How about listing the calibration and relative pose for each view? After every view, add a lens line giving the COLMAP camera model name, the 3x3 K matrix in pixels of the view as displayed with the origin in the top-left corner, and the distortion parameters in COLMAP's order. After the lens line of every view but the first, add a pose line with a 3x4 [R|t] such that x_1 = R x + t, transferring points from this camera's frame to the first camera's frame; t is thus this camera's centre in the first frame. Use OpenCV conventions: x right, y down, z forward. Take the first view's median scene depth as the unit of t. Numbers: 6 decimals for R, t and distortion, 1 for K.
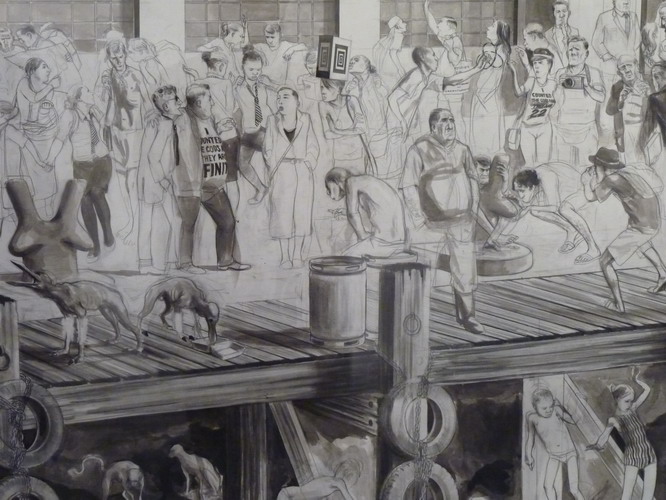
lens RADIAL K [[1403.1, 0, 332.5], [0, 1403.1, 248.5], [0, 0, 1]] dist [-0.007164, 0.000000]
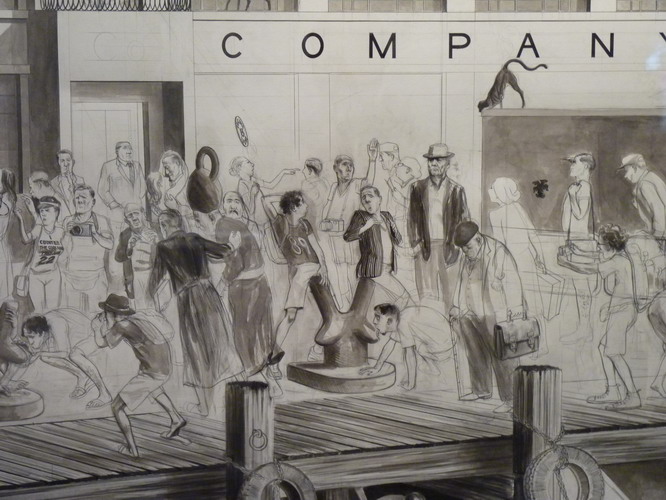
lens RADIAL K [[1450.3, 0, 333.5], [0, 1450.3, 251.9], [0, 0, 1]] dist [0.008930, 0.000000]
pose [[0.999880, 0.003774, 0.015007, 0.335336], [-0.003552, 0.999884, -0.014794, -0.087427], [-0.015061, 0.014739, 0.999778, -0.042579]]
